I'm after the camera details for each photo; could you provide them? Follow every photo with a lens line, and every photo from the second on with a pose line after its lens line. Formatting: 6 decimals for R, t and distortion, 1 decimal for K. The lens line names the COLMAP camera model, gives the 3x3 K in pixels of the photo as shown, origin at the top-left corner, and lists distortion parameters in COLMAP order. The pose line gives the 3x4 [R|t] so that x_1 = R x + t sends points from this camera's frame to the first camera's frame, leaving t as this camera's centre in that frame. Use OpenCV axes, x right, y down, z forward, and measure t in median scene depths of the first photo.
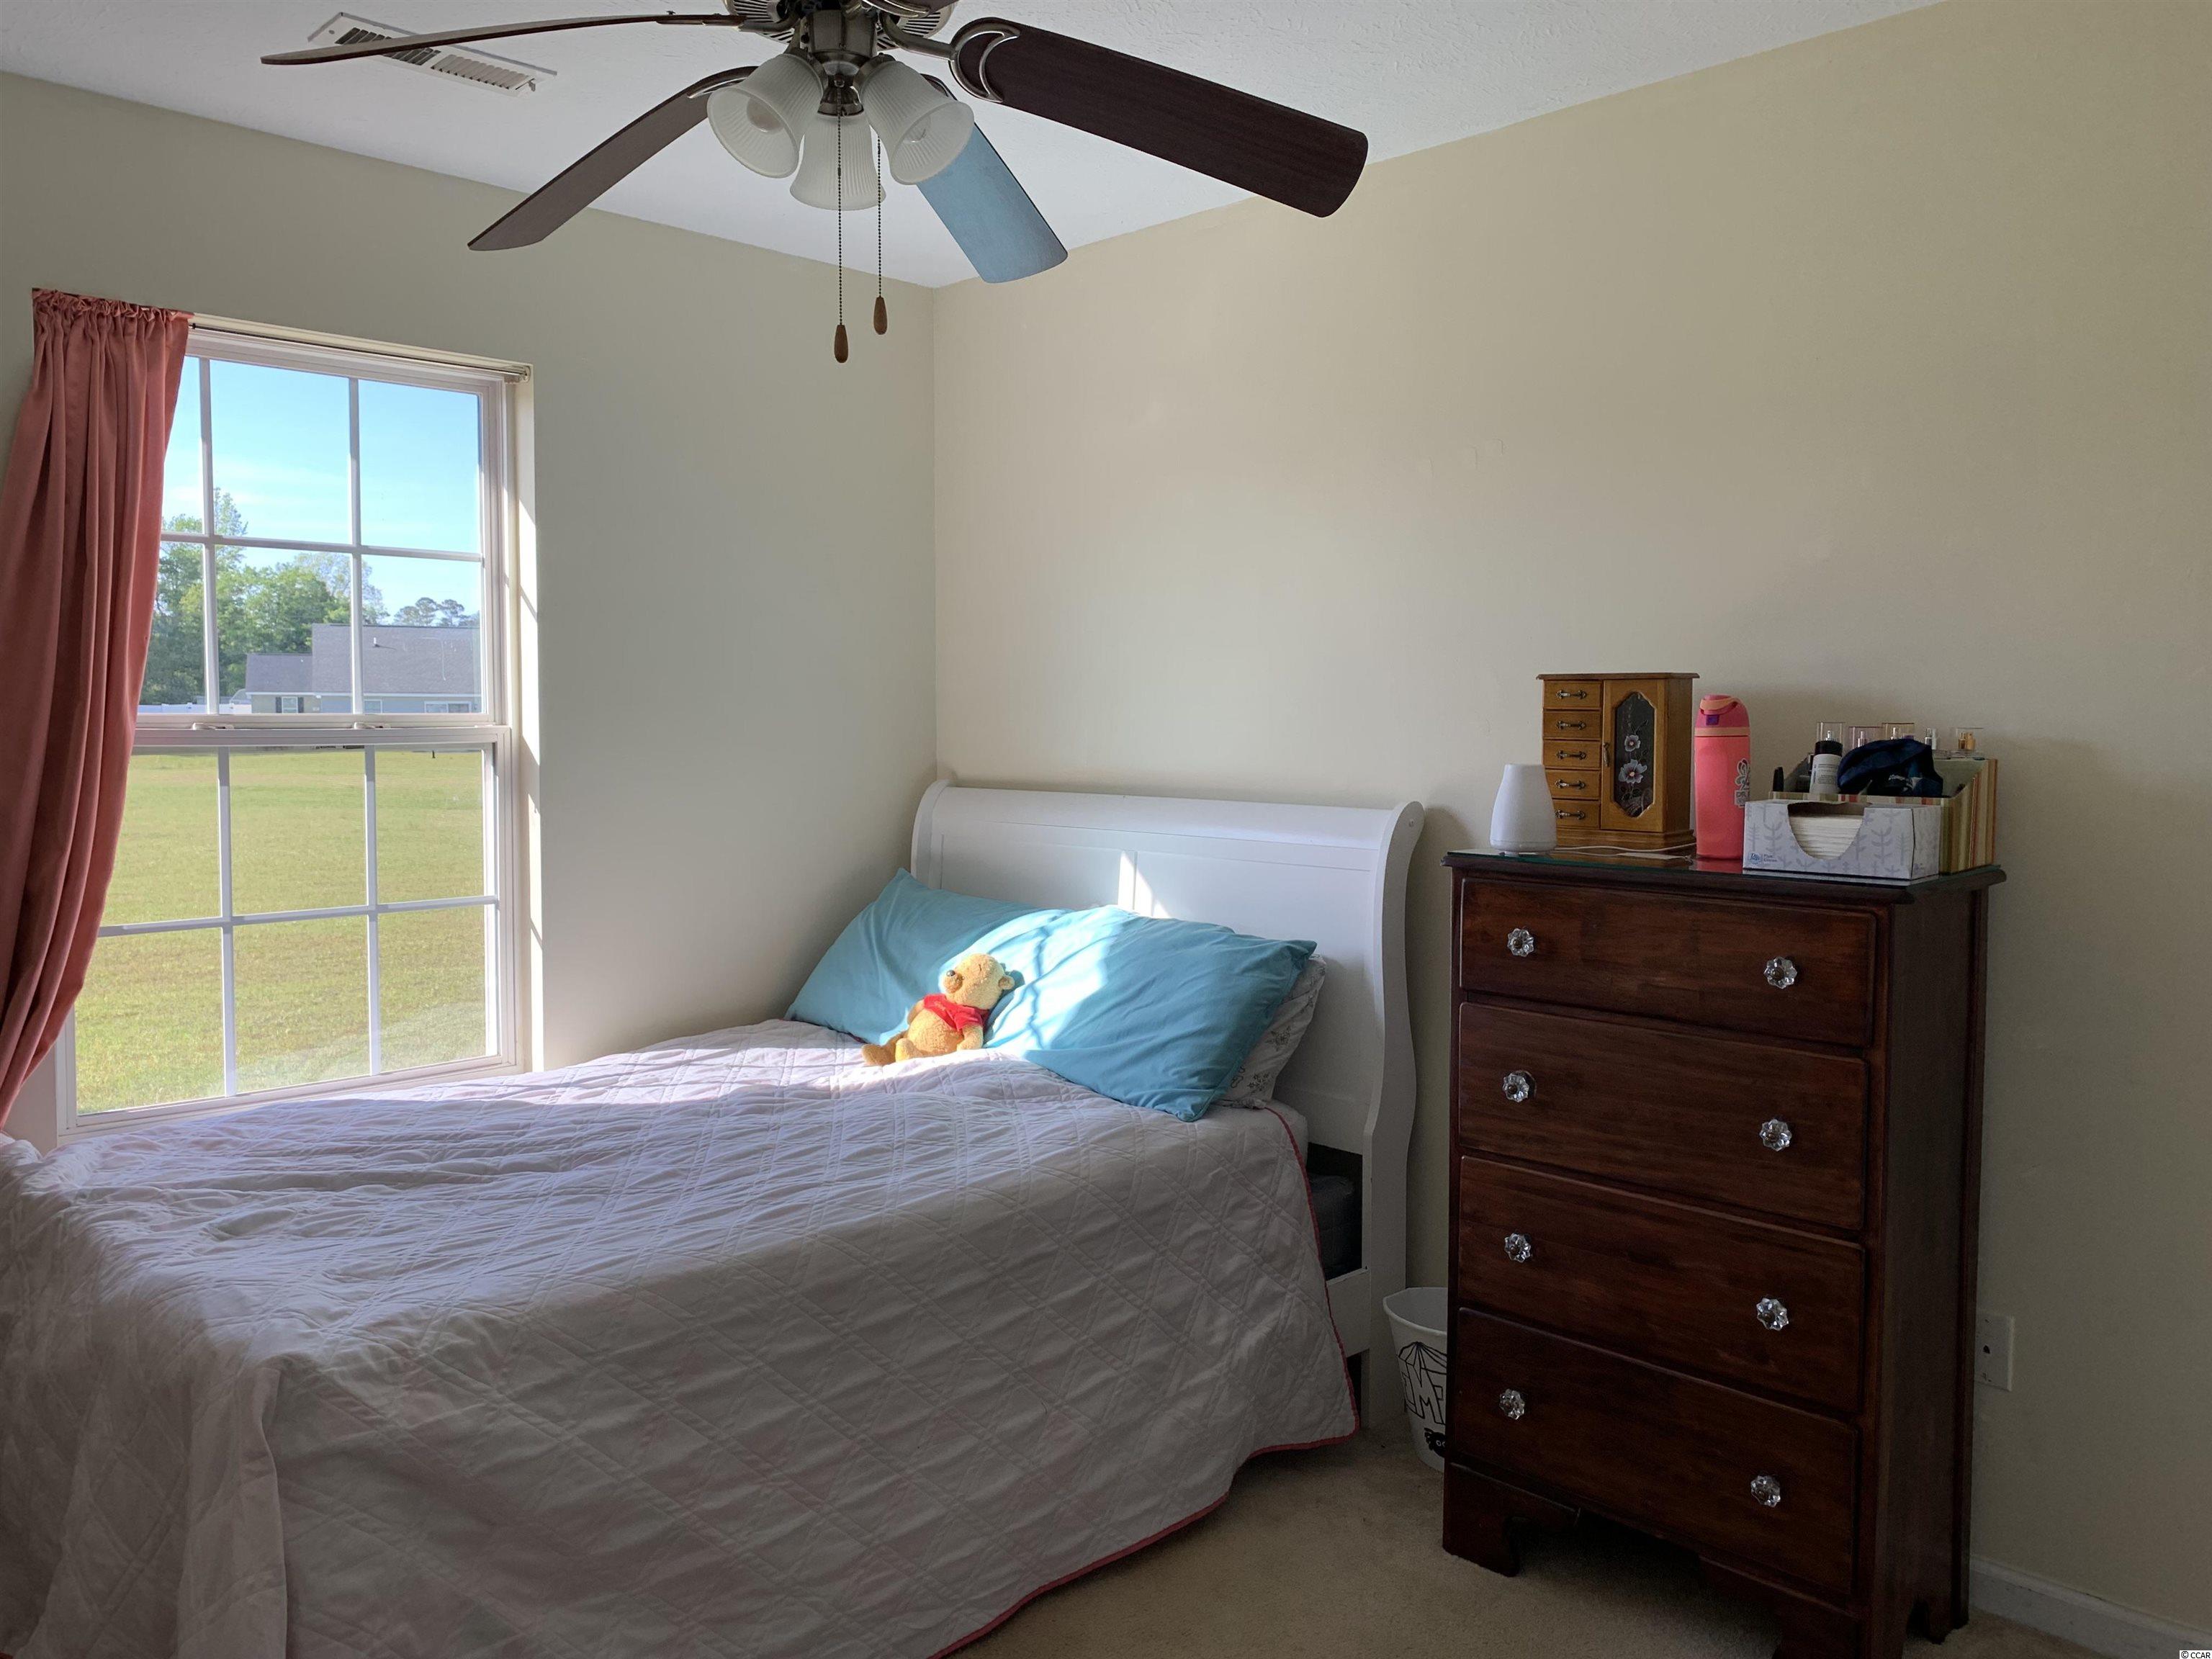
lens RADIAL K [[1680.9, 0, 1062.9], [0, 1680.9, 822.9], [0, 0, 1]] dist [0.054684, -0.059619]
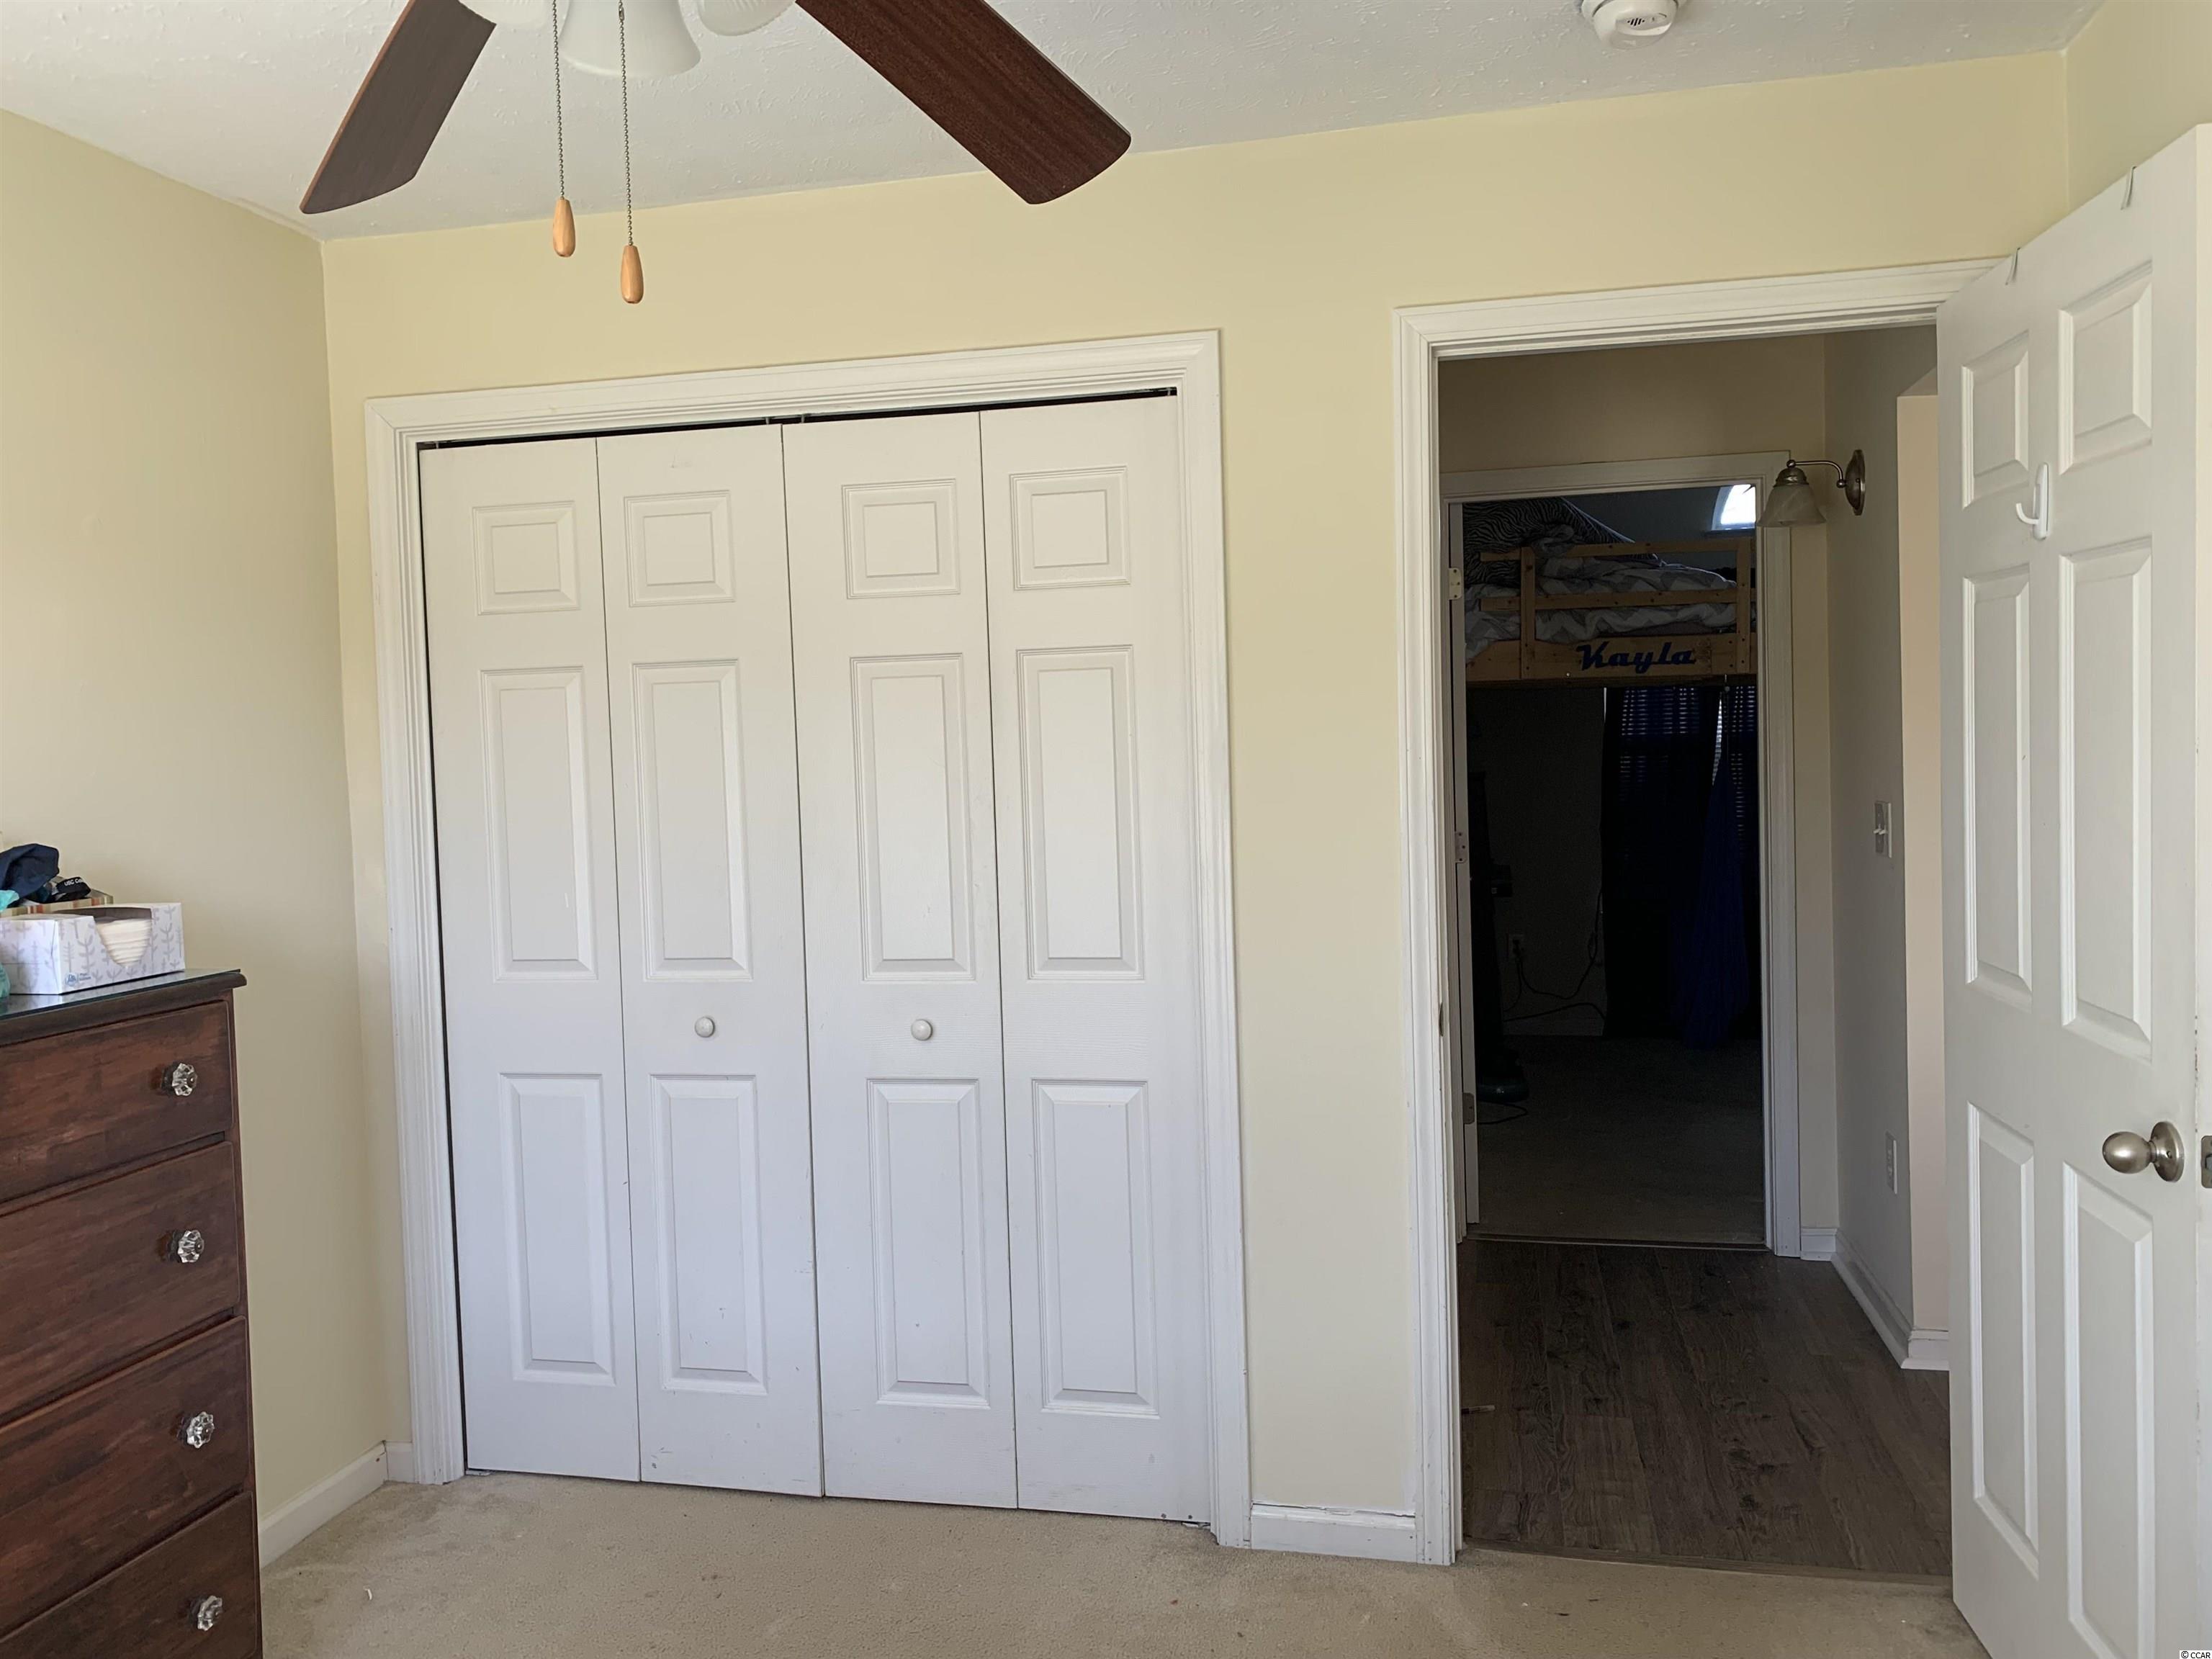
lens RADIAL K [[1680.9, 0, 1080.7], [0, 1680.9, 806.5], [0, 0, 1]] dist [0.054684, -0.059619]
pose [[-0.550330, -0.015516, 0.834803, -0.551901], [0.086713, 0.993359, 0.075627, -0.079494], [-0.830432, 0.114008, -0.545330, 0.880689]]
